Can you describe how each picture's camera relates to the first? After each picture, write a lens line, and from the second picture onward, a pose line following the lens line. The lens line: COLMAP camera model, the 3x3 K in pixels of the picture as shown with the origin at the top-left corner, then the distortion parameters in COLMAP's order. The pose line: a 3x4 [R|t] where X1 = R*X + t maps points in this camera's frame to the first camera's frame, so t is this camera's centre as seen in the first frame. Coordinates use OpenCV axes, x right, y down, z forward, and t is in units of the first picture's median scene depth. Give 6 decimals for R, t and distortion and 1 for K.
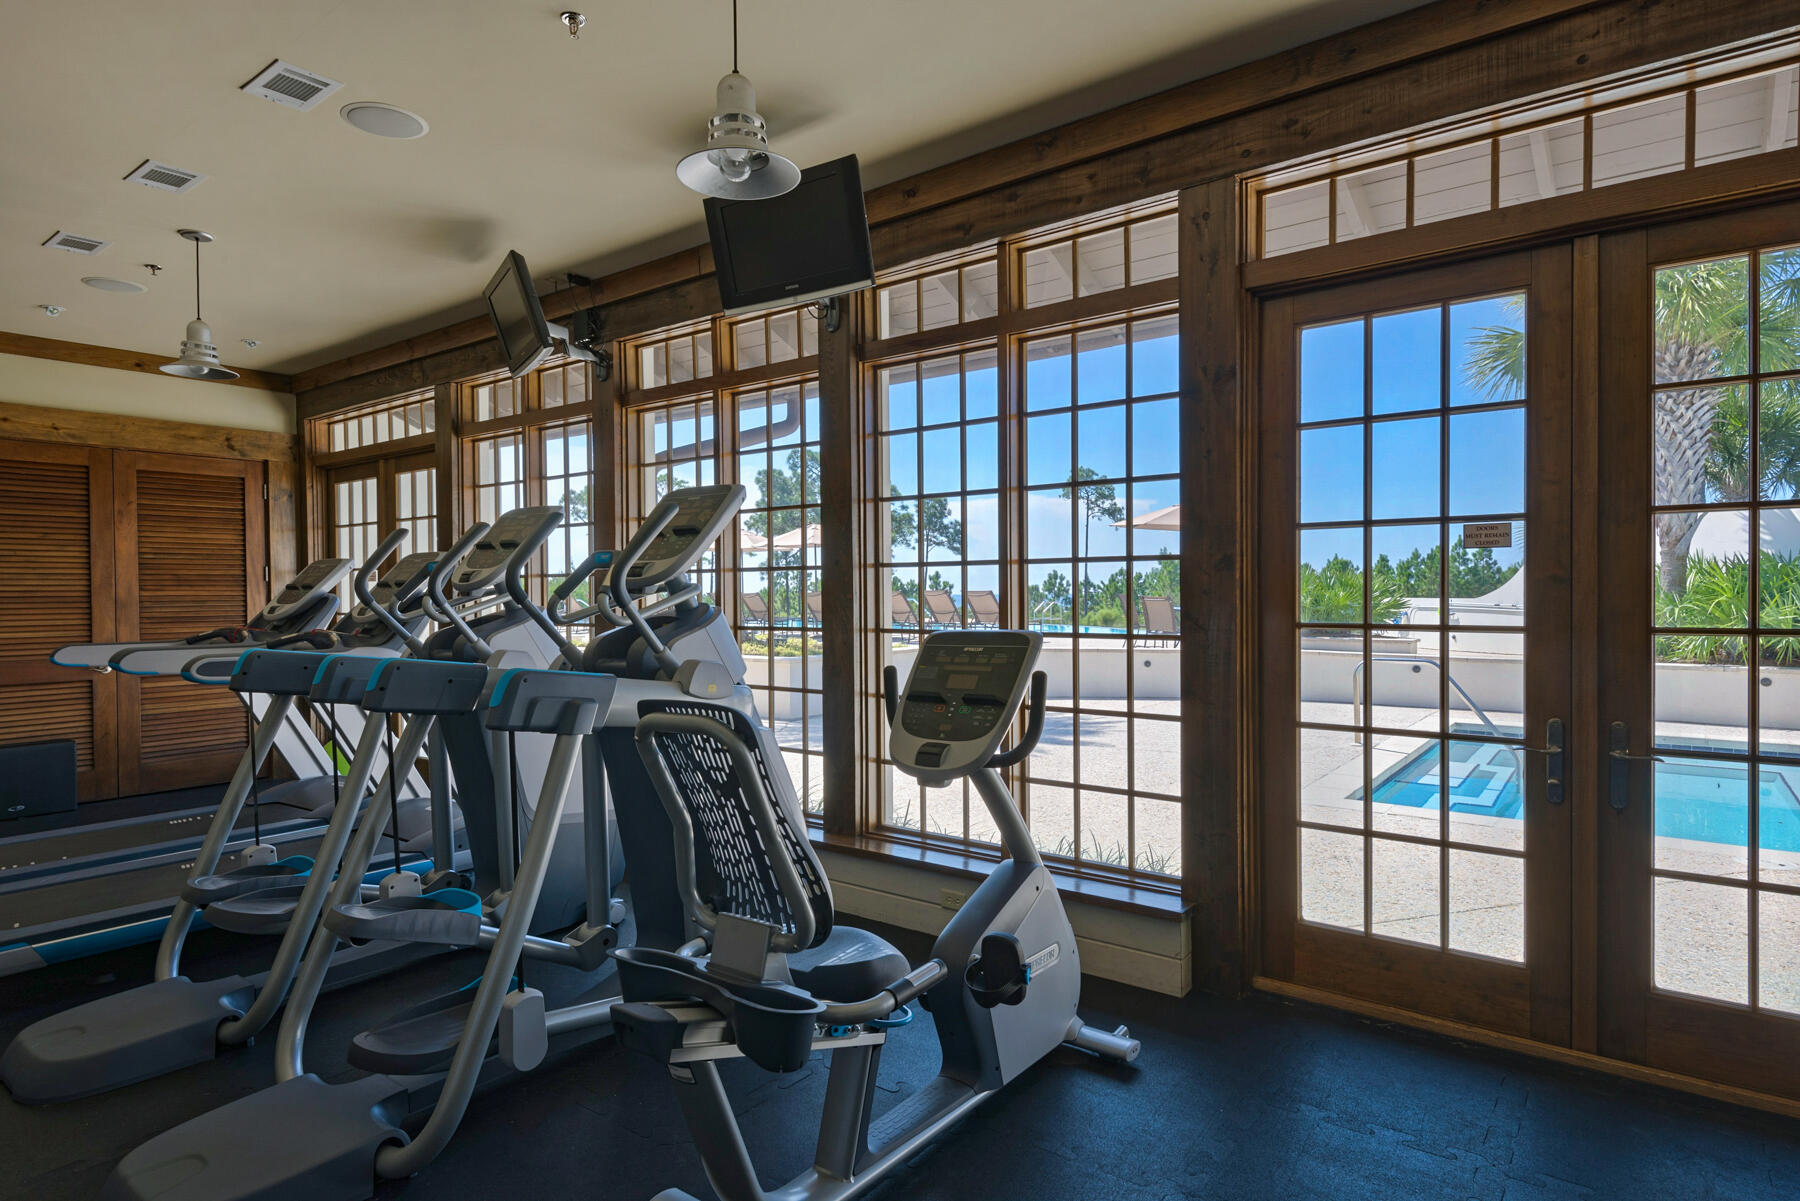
lens RADIAL K [[986.2, 0, 894.6], [0, 986.2, 602.1], [0, 0, 1]] dist [0.022502, -0.002694]
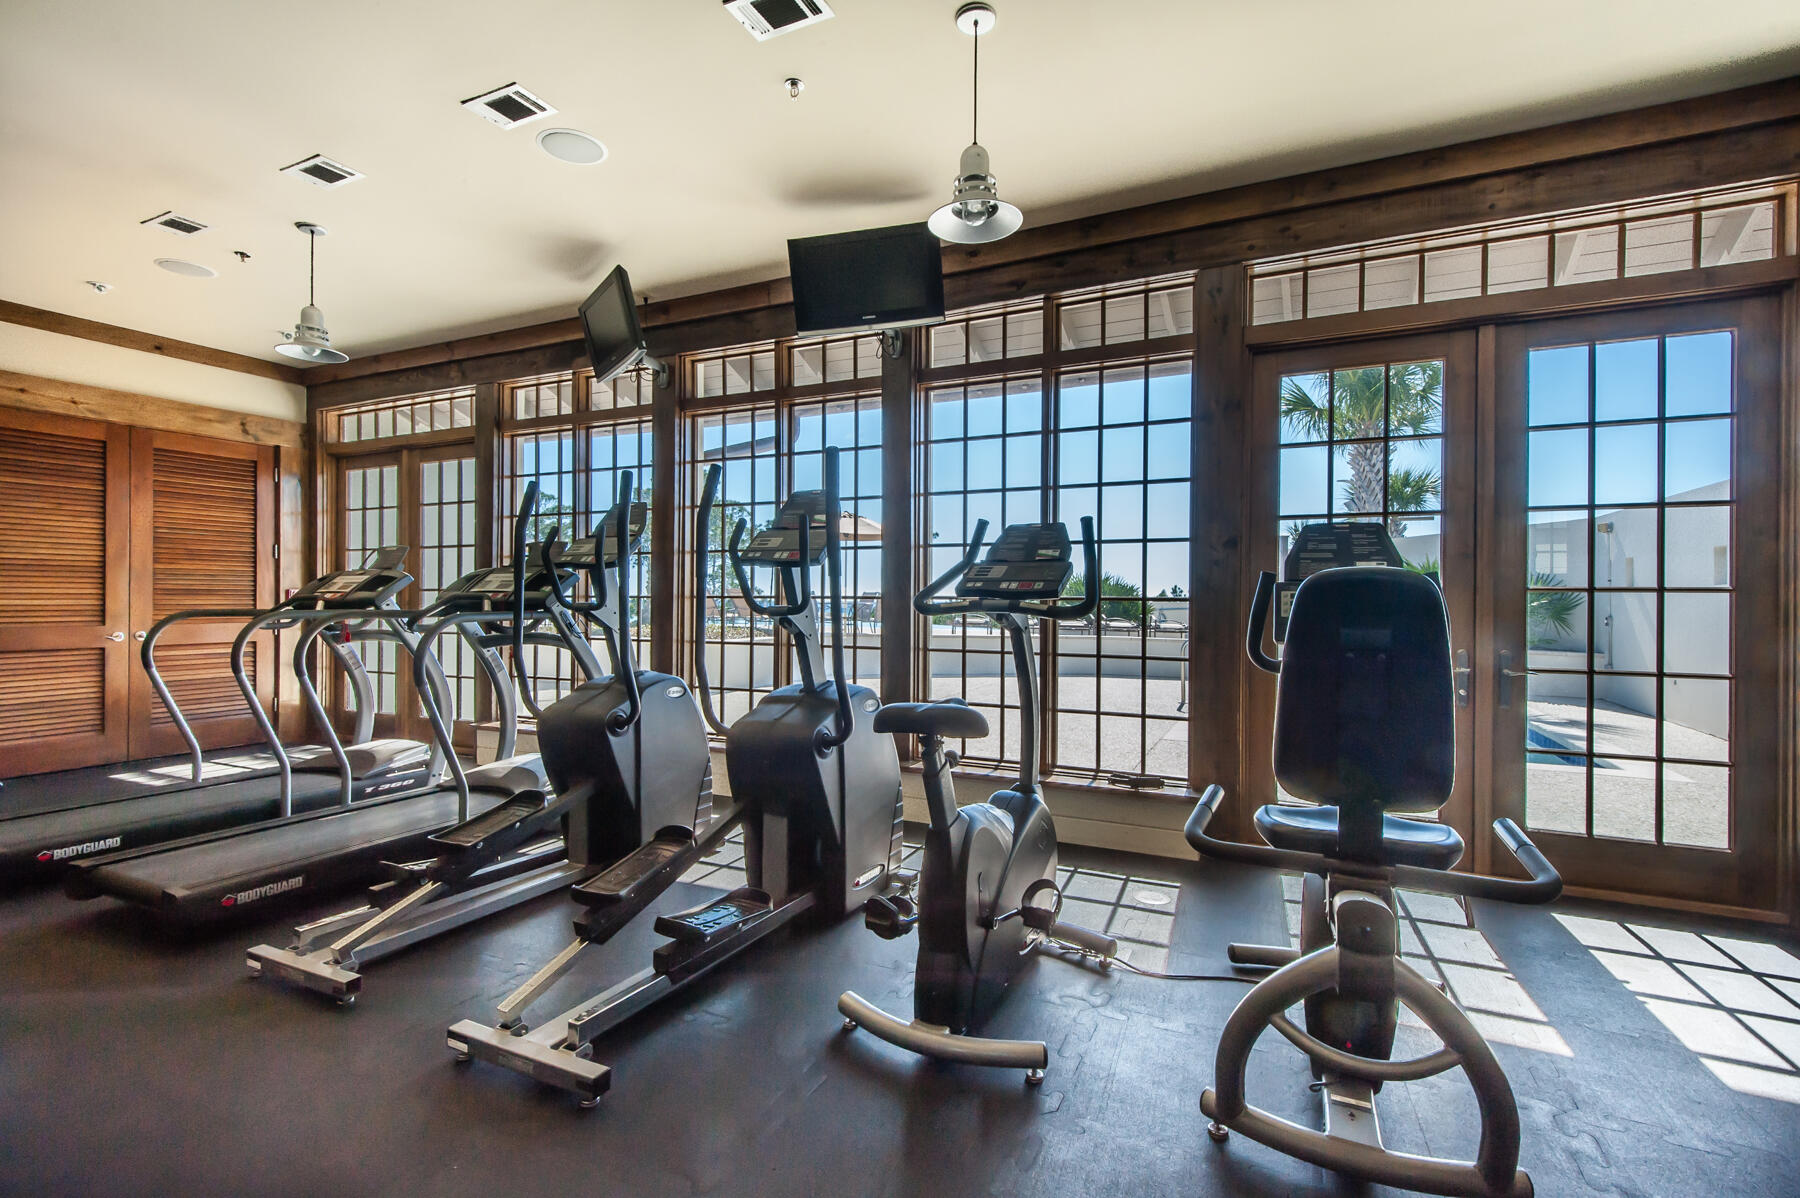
lens RADIAL K [[814.3, 0, 900.5], [0, 814.3, 597.9], [0, 0, 1]] dist [0.011344, 0.000504]
pose [[0.978302, 0.012990, 0.206778, -0.270199], [-0.011008, 0.999882, -0.010733, 0.041770], [-0.206893, 0.008224, 0.978329, -0.008855]]
